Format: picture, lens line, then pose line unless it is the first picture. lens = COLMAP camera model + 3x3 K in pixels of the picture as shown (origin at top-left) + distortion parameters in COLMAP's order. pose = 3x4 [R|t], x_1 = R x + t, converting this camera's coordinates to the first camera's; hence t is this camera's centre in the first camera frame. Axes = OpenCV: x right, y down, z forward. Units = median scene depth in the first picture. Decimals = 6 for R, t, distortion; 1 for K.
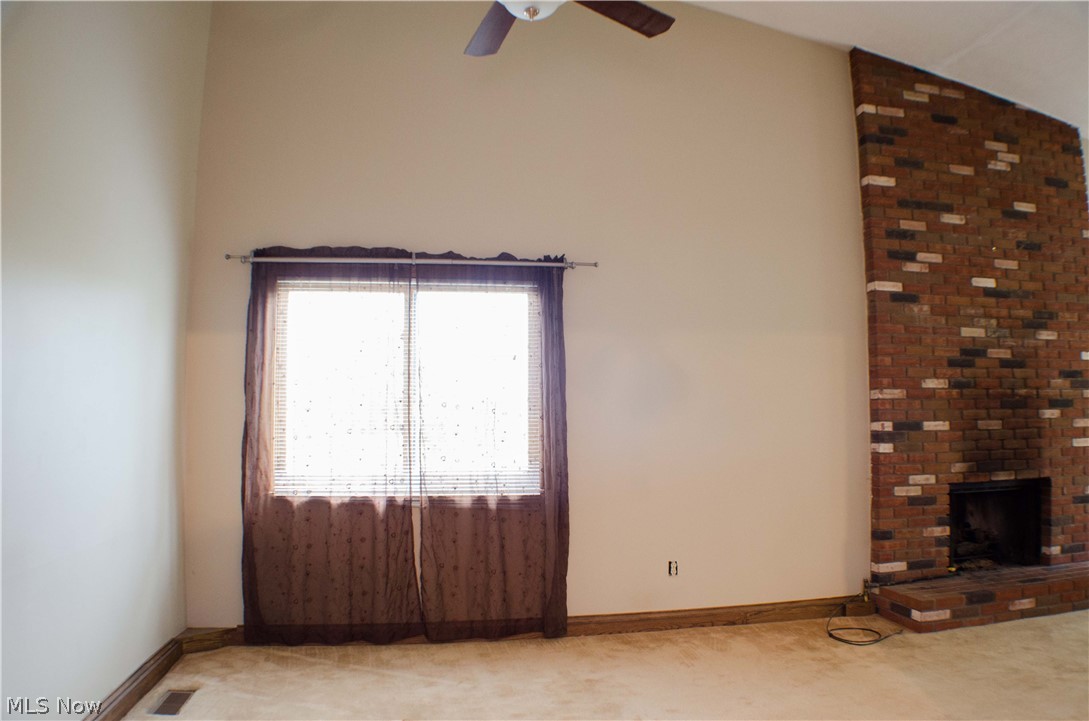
lens RADIAL K [[781.0, 0, 544.8], [0, 781.0, 371.1], [0, 0, 1]] dist [-0.186532, 0.037808]
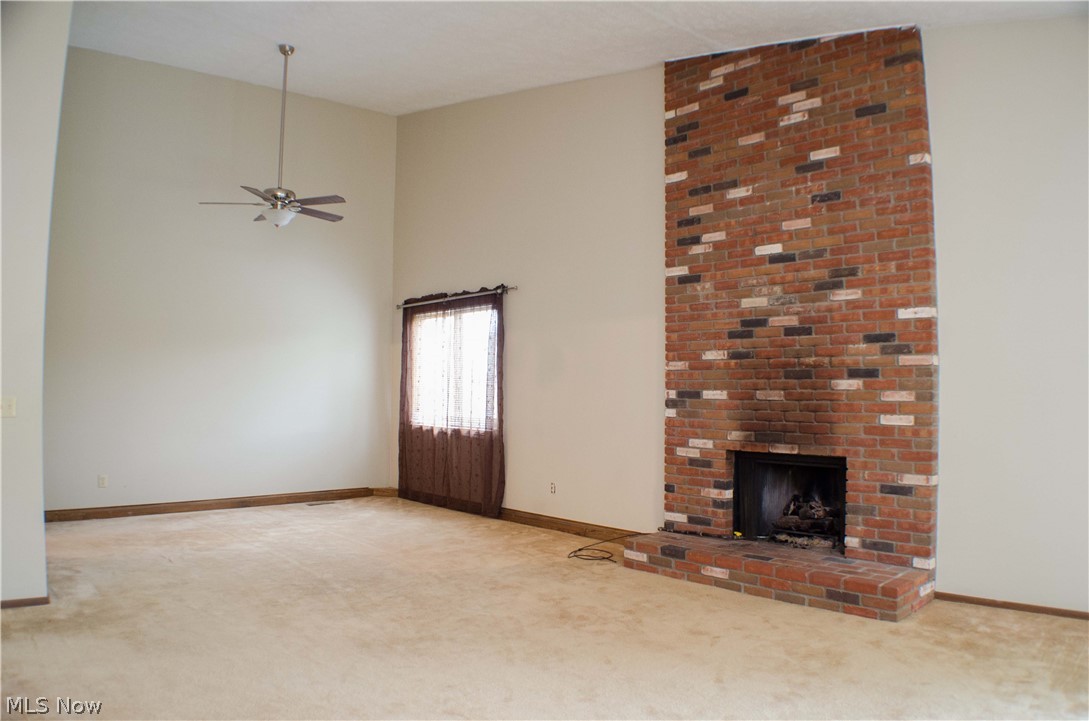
lens RADIAL K [[781.0, 0, 550.5], [0, 781.0, 363.5], [0, 0, 1]] dist [-0.186532, 0.037808]
pose [[0.526786, -0.023419, -0.849675, 1.340499], [0.049831, 0.998752, 0.003366, 0.013033], [0.848536, -0.044113, 0.527296, 0.210784]]
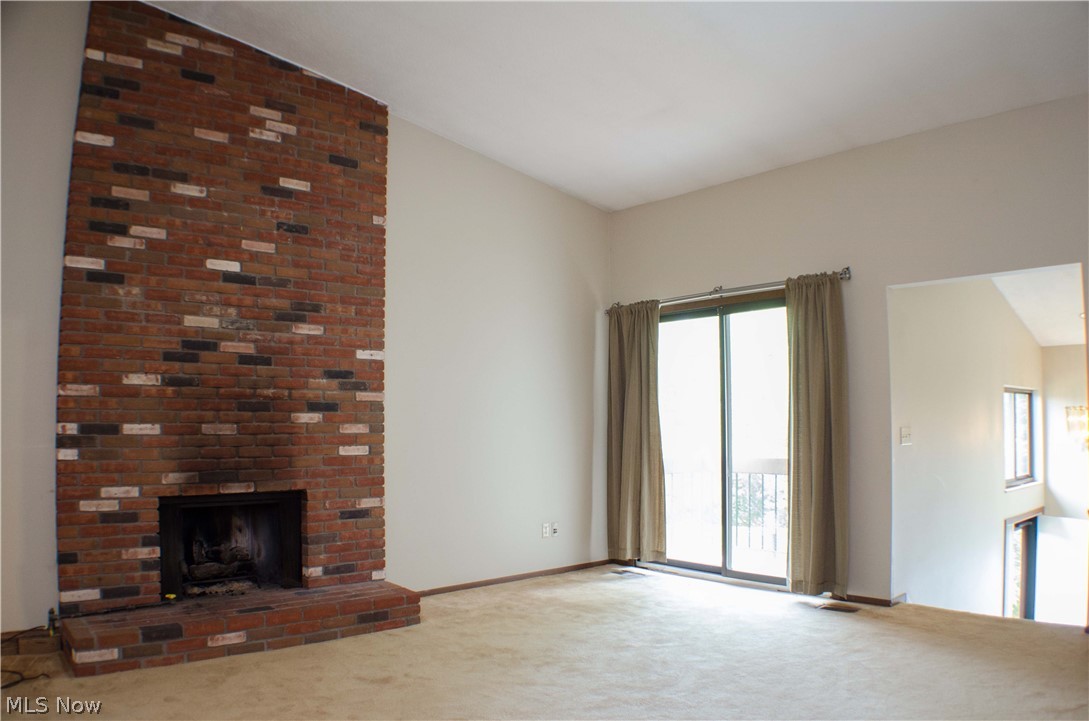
lens RADIAL K [[781.0, 0, 553.0], [0, 781.0, 370.3], [0, 0, 1]] dist [-0.186532, 0.037808]
pose [[0.856085, 0.028036, 0.516074, 0.488666], [-0.028619, 0.999567, -0.006827, -0.001588], [-0.516042, -0.008925, 0.856517, 0.031235]]
